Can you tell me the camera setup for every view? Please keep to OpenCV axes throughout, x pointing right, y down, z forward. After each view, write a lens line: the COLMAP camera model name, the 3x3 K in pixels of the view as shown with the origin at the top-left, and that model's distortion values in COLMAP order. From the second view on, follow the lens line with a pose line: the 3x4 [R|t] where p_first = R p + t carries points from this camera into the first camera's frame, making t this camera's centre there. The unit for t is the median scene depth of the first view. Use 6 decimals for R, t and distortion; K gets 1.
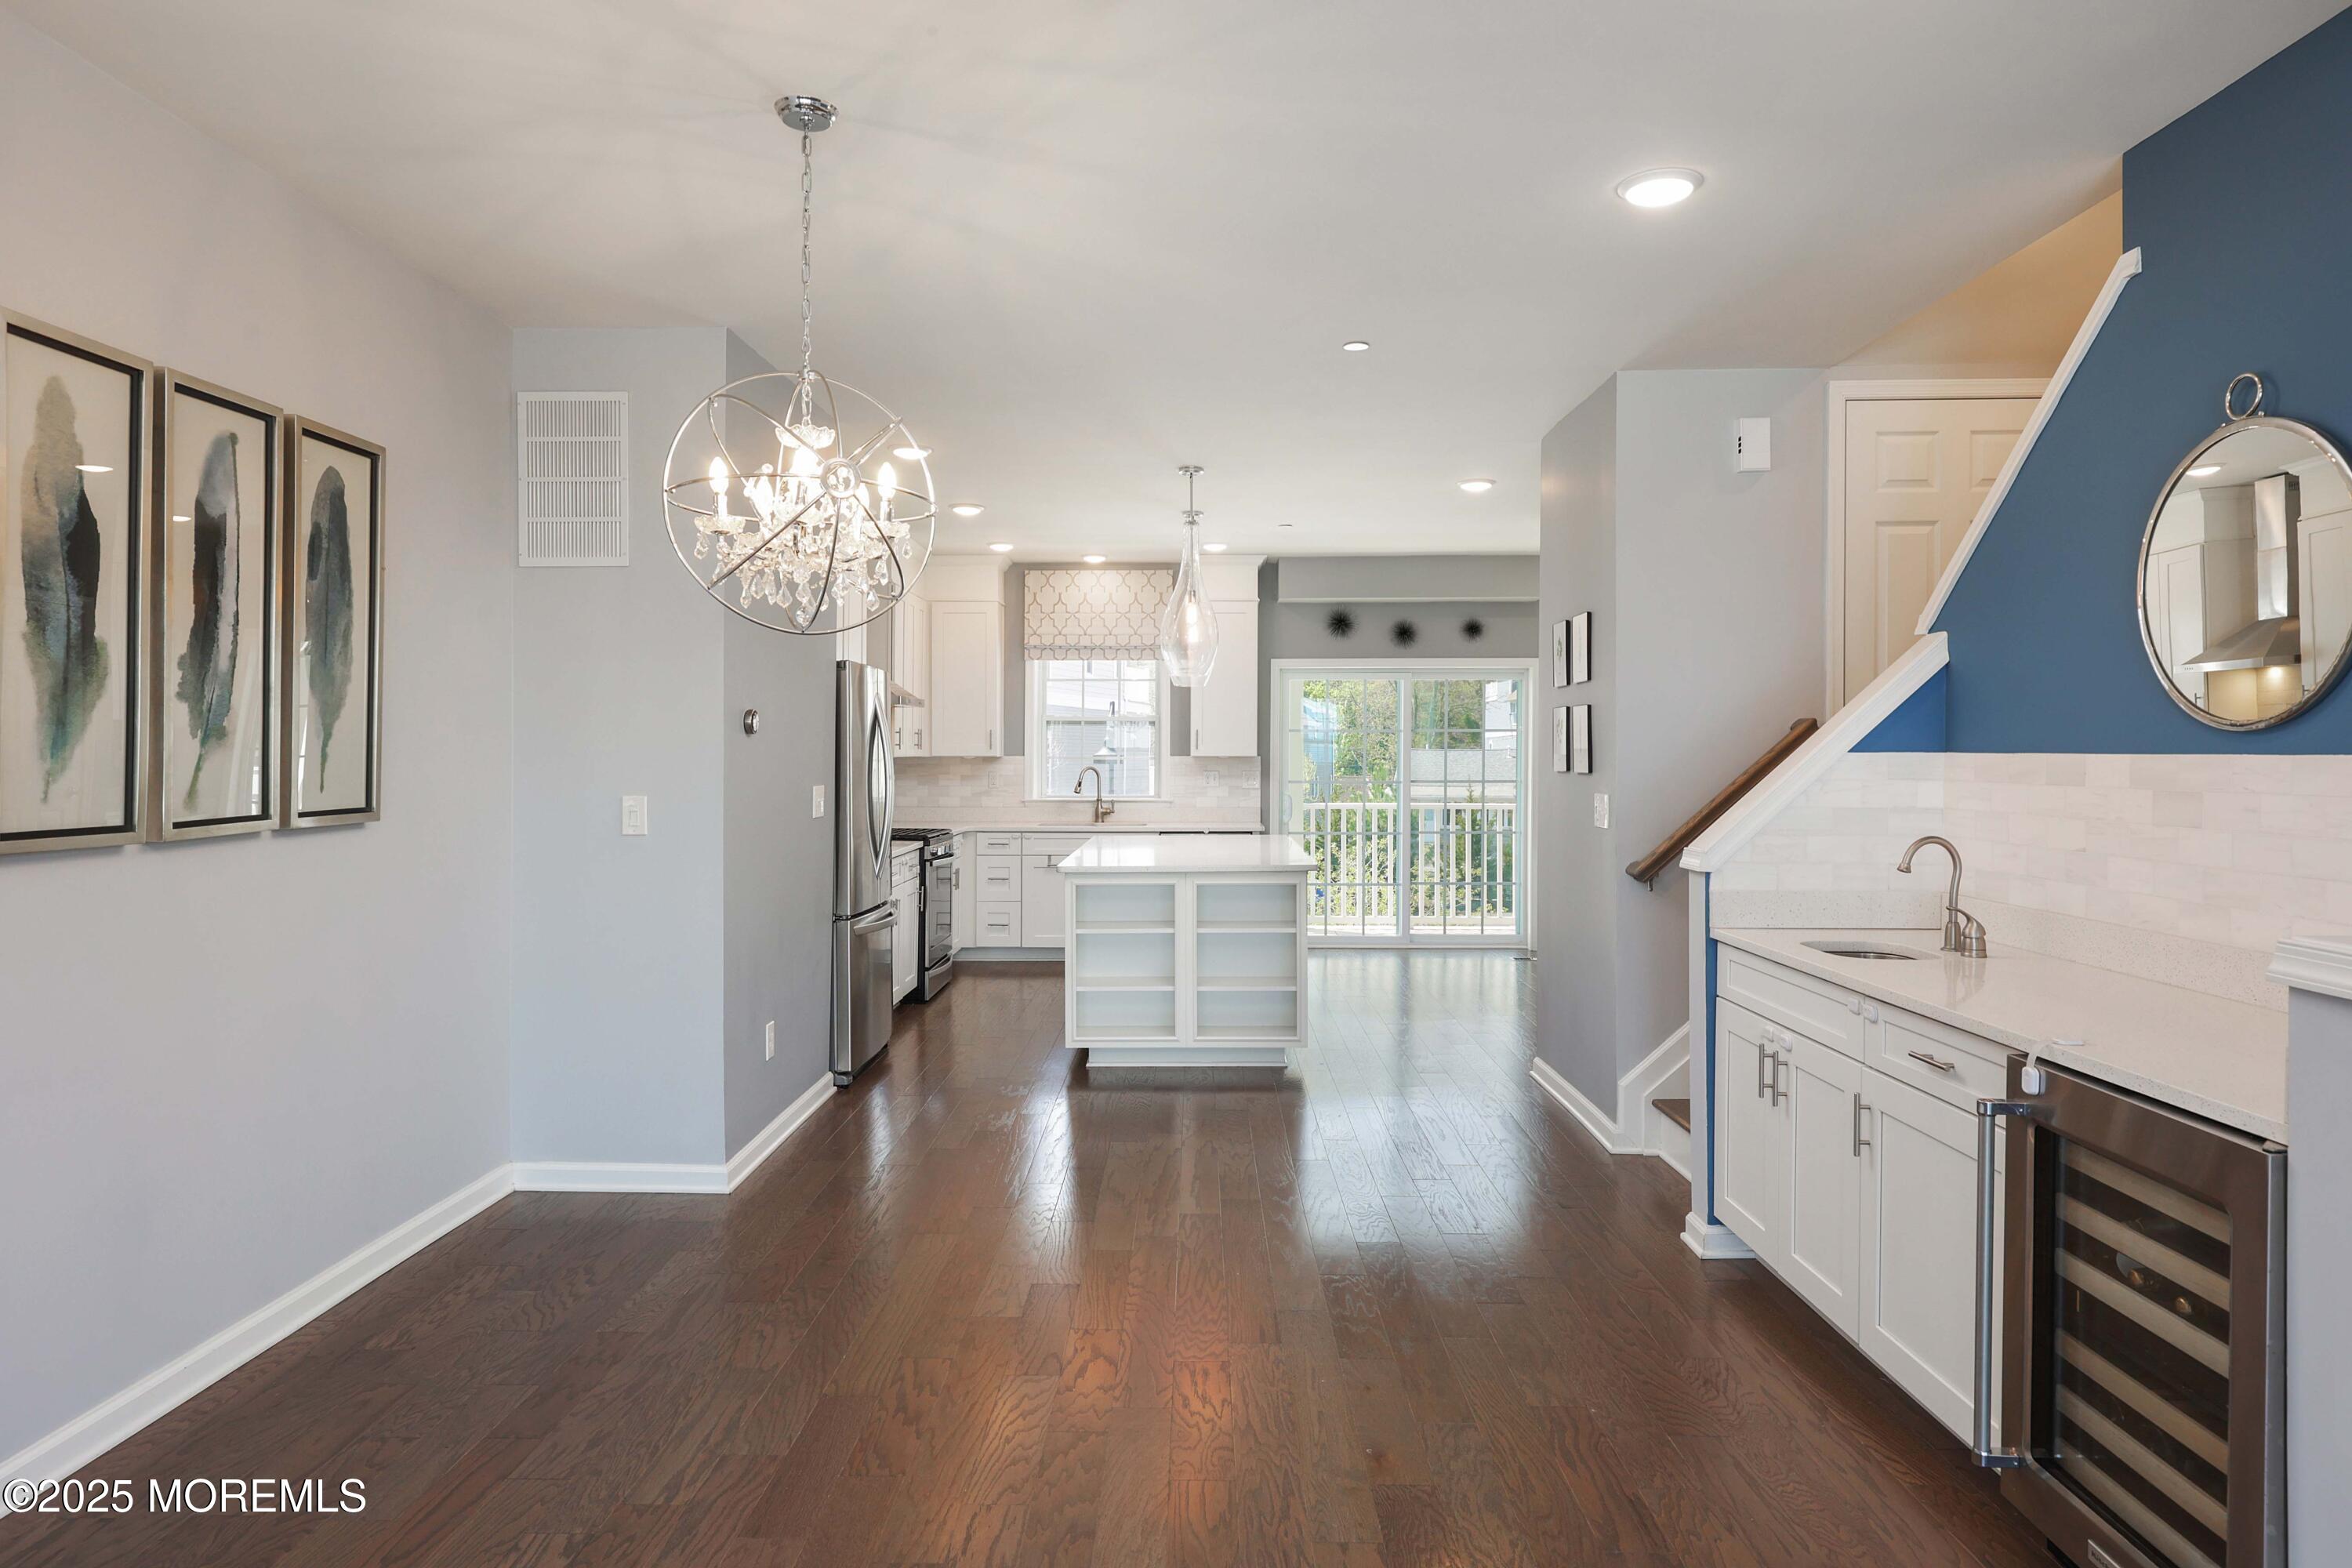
lens RADIAL K [[1391.5, 0, 1154.4], [0, 1391.5, 772.4], [0, 0, 1]] dist [-0.001685, -0.001038]
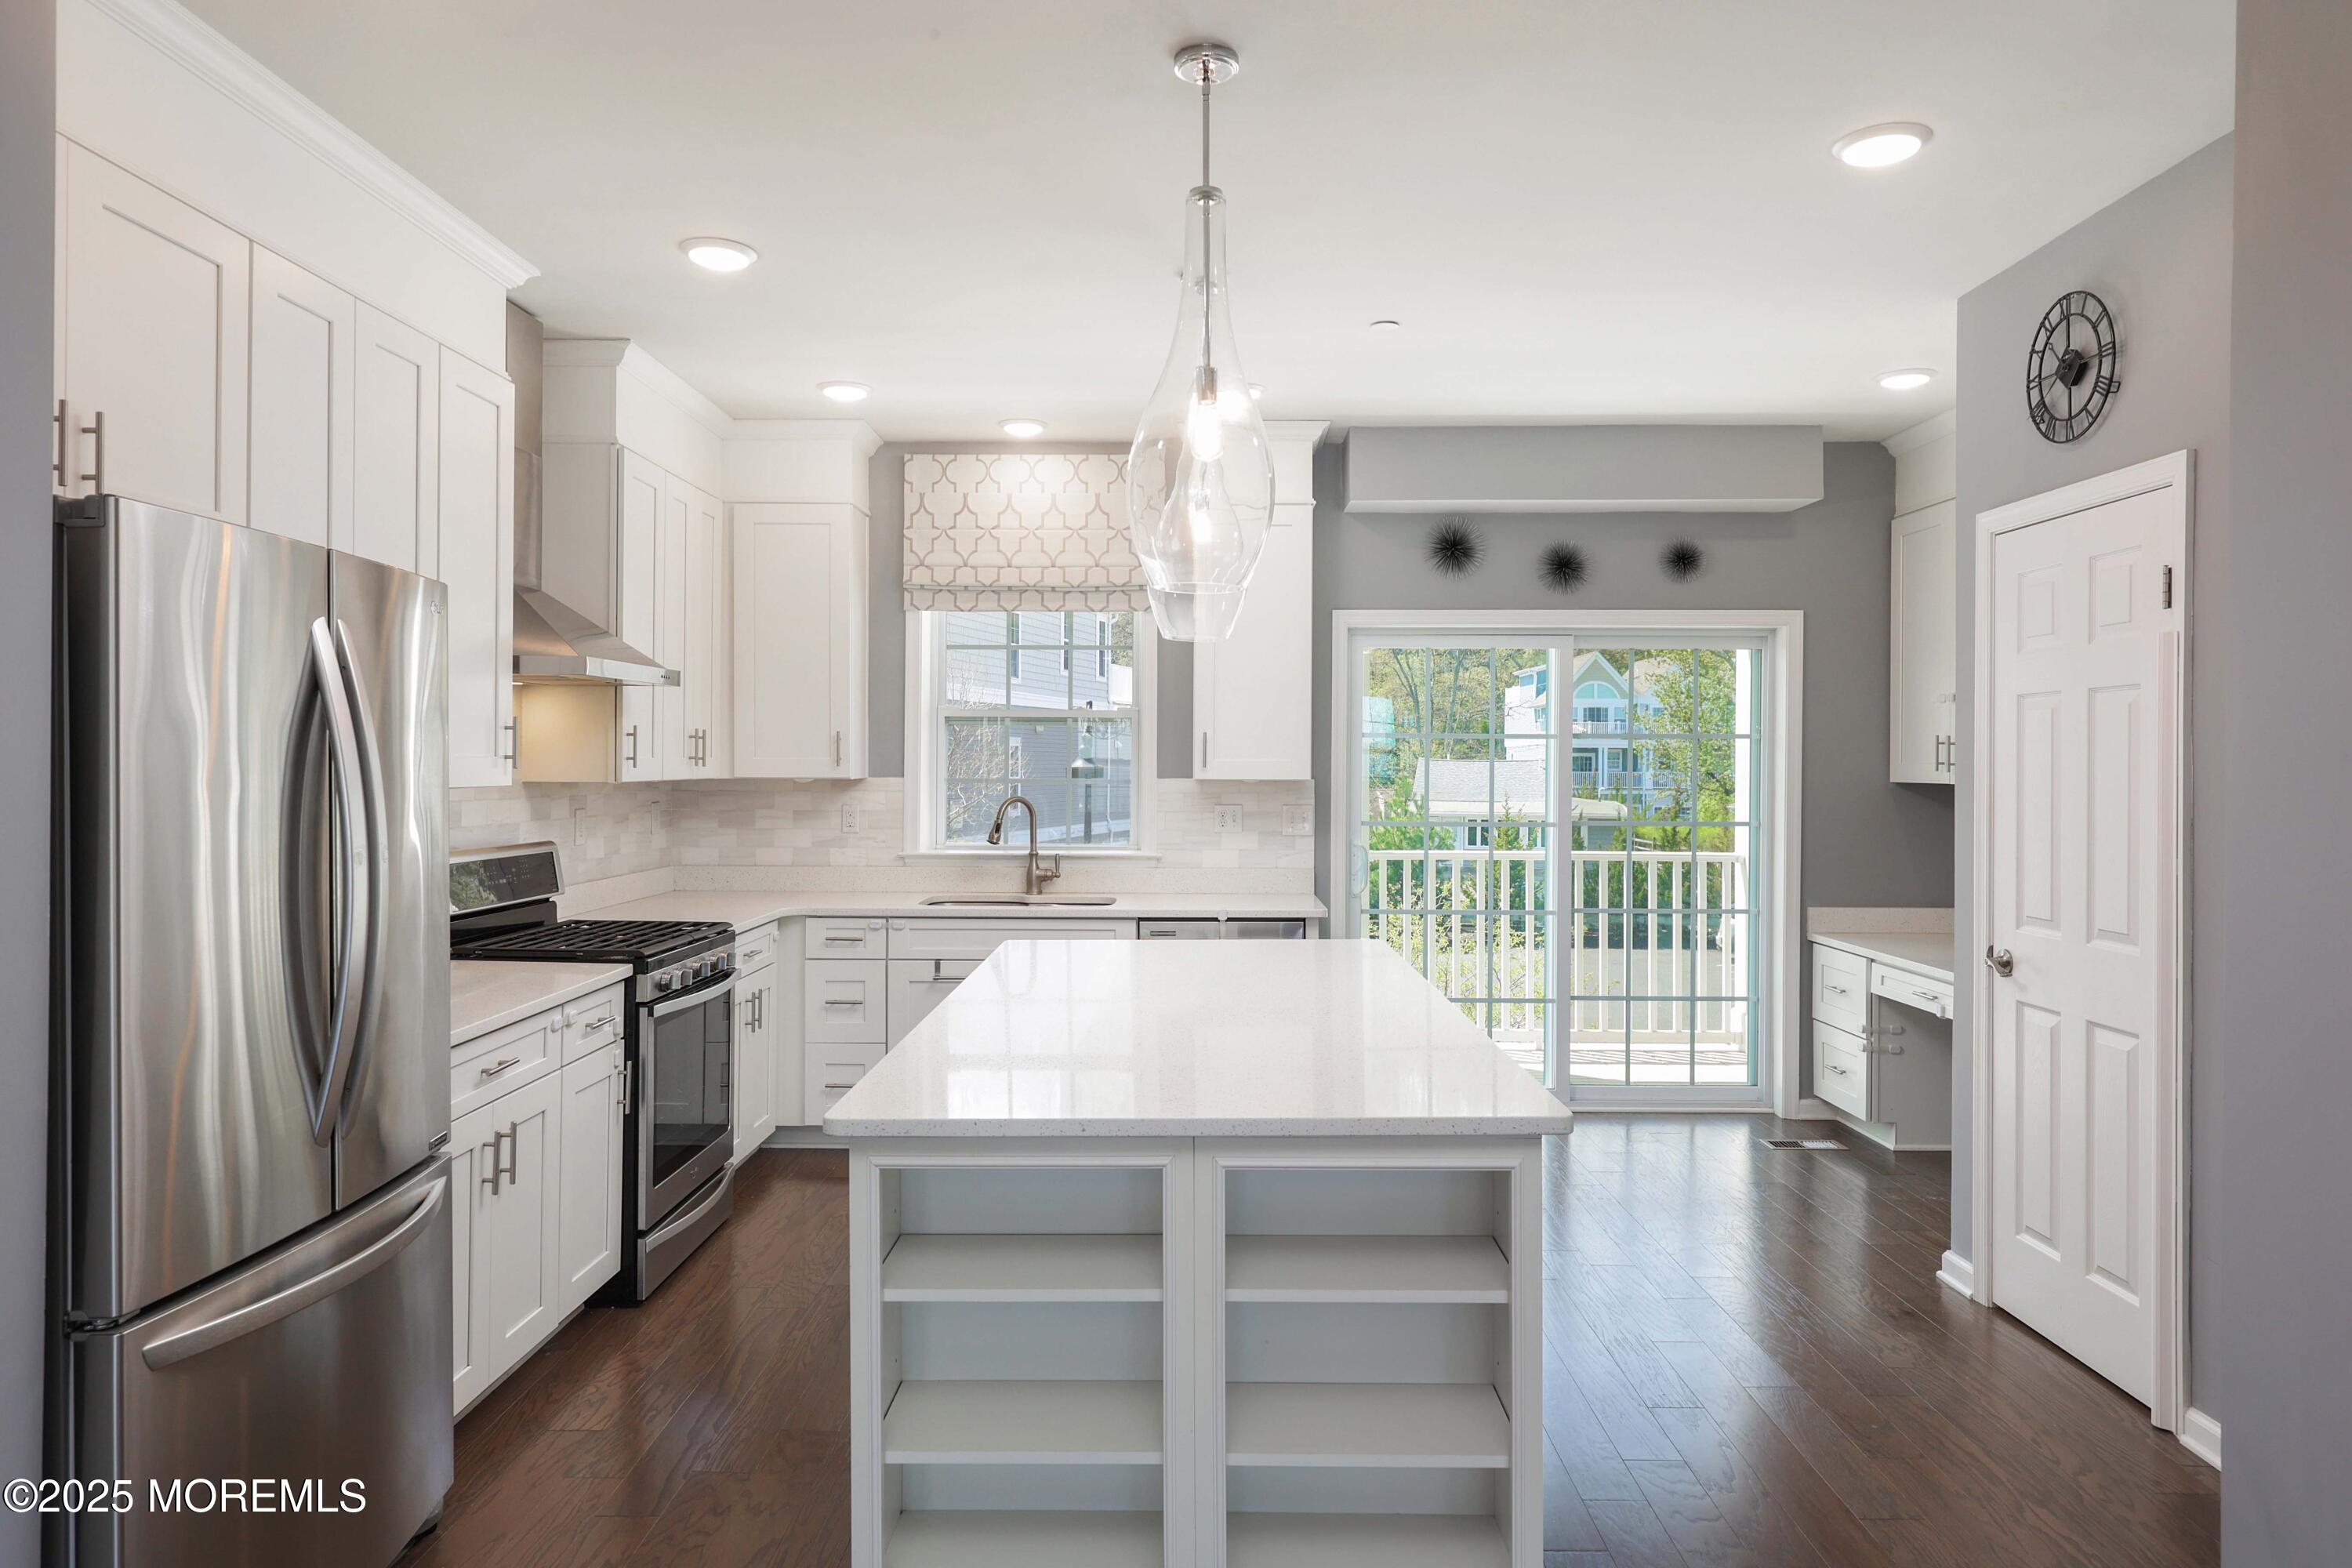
lens RADIAL K [[1465.9, 0, 1176.0], [0, 1465.9, 784.0], [0, 0, 1]] dist [0.000405, 0.000441]
pose [[0.999781, 0.002238, 0.020822, 0.011657], [-0.002268, 0.999996, 0.001430, -0.018978], [-0.020818, -0.001477, 0.999782, 0.722618]]
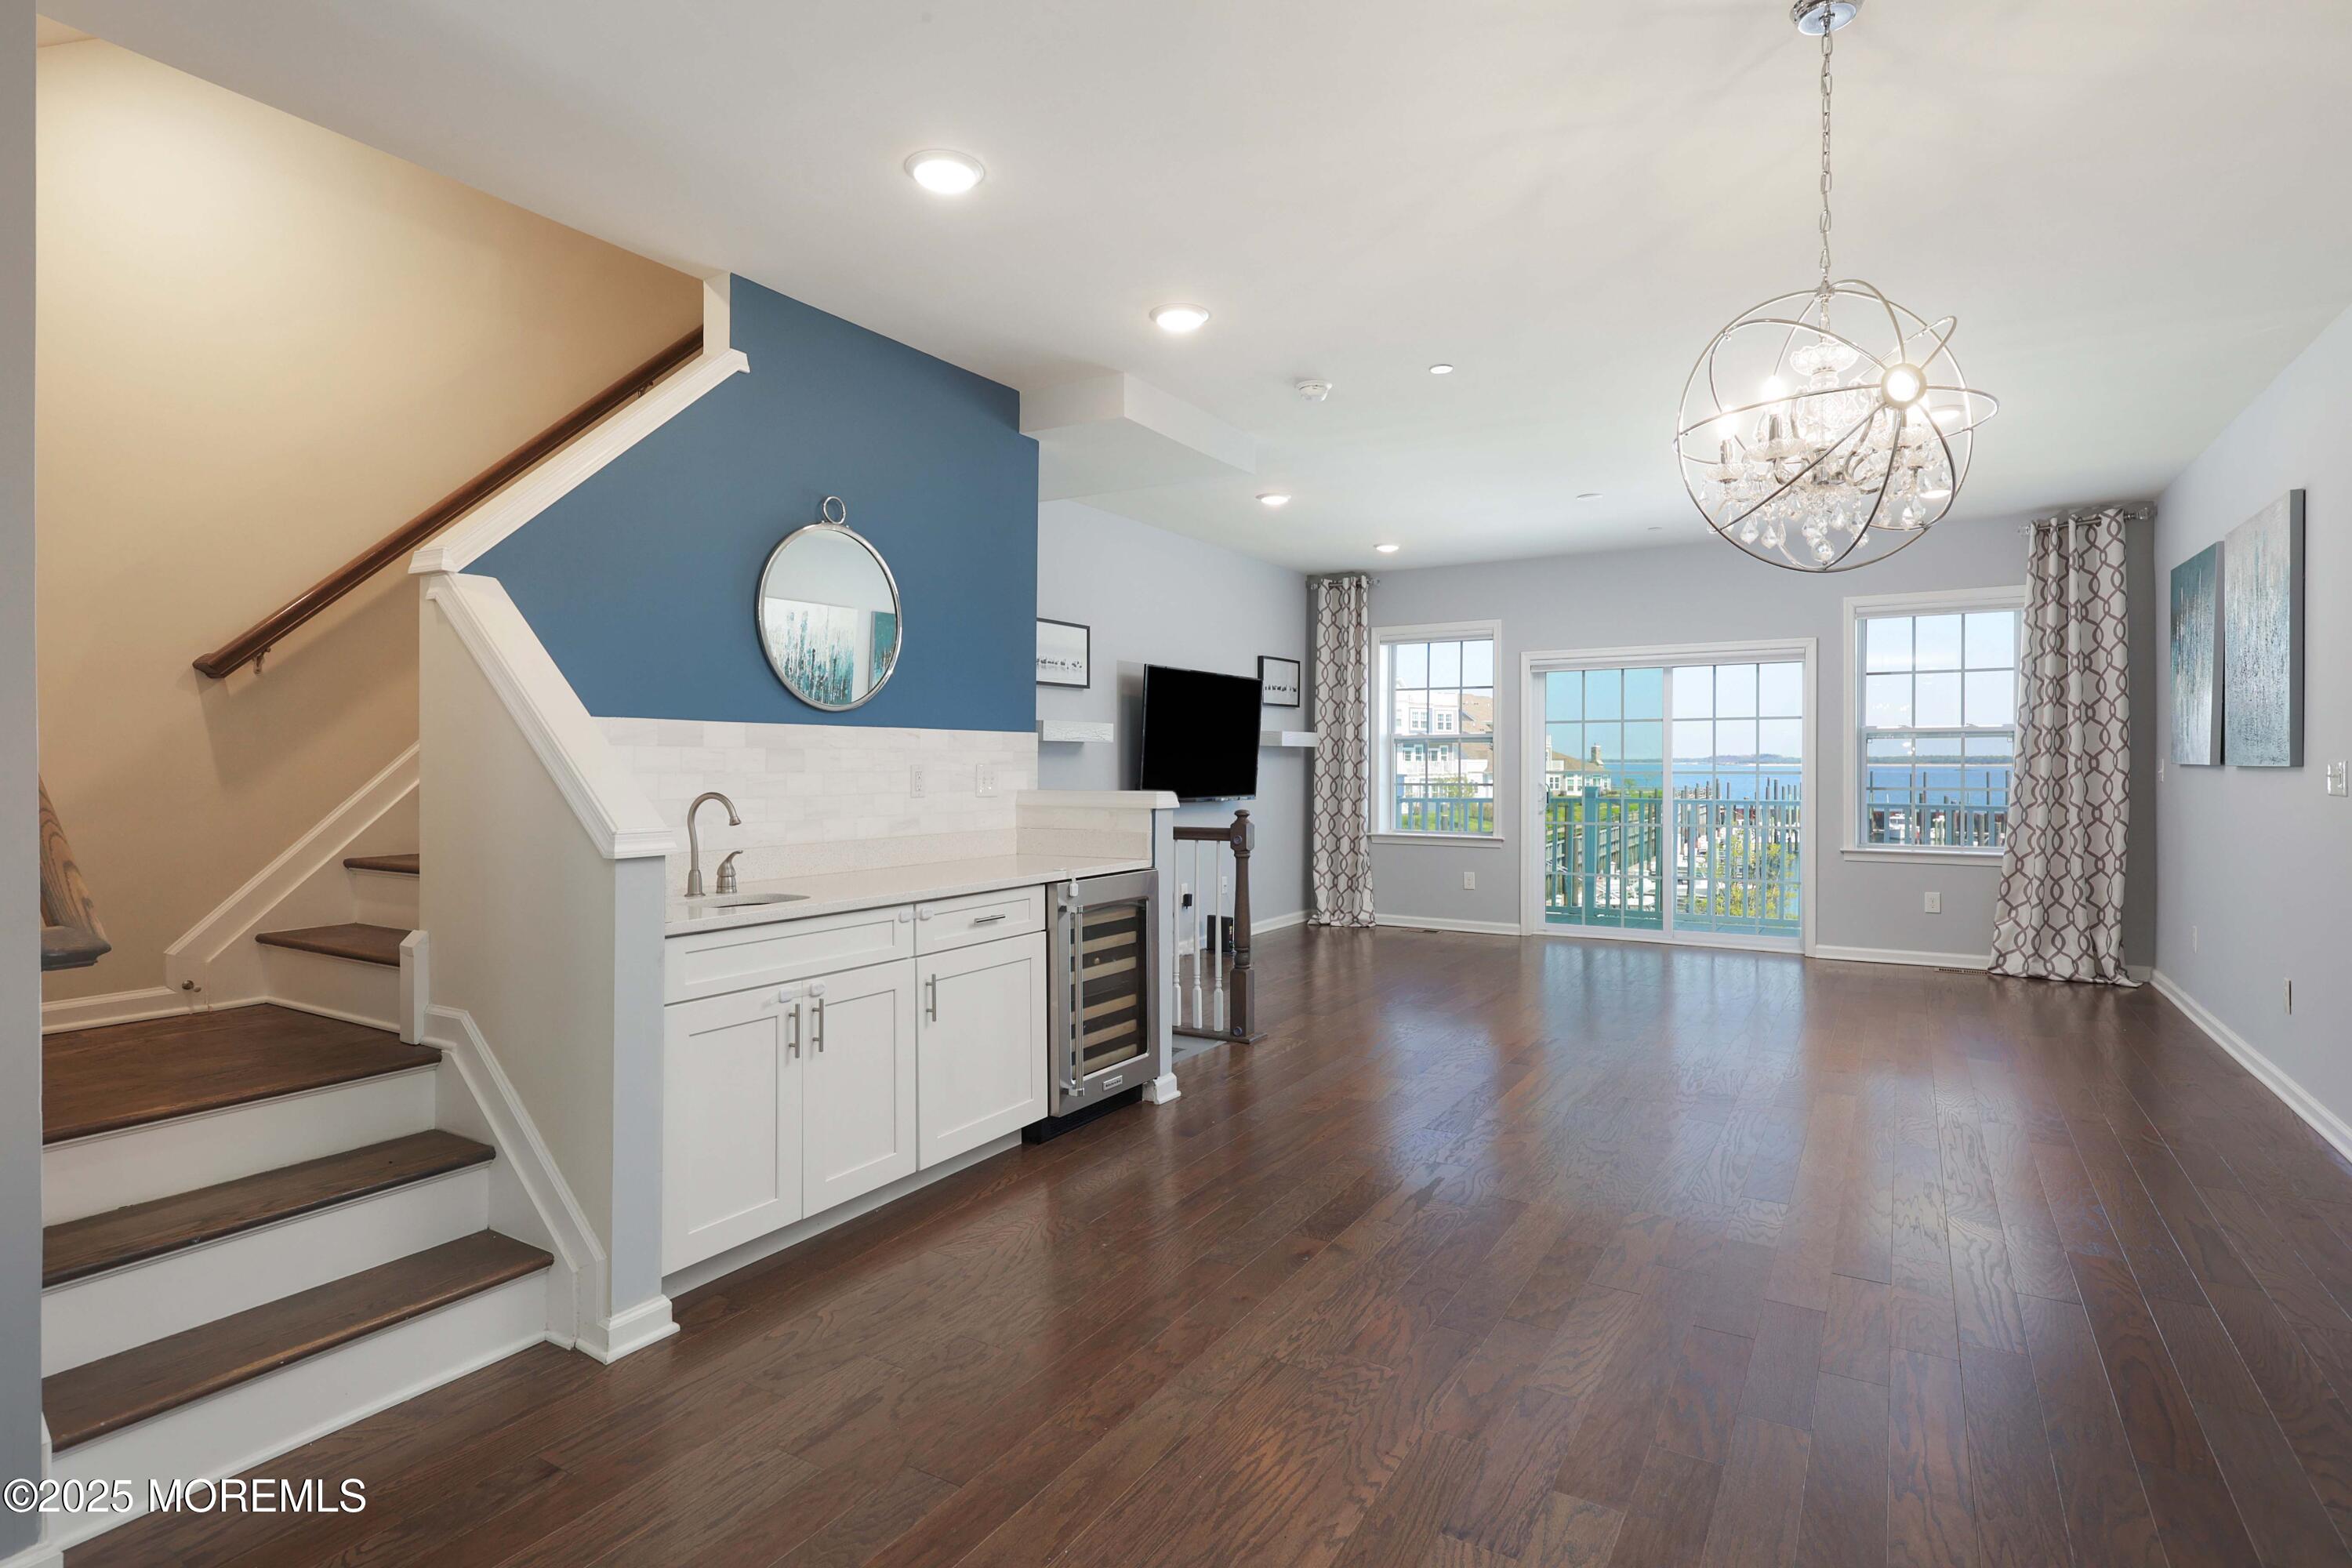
lens RADIAL K [[1235.9, 0, 1176.0], [0, 1235.9, 784.0], [0, 0, 1]] dist [-0.000200, -0.000274]
pose [[-0.878936, -0.009661, 0.476842, -0.145887], [0.005731, 0.999509, 0.030812, 0.007182], [-0.476906, 0.029815, -0.878449, 1.064868]]
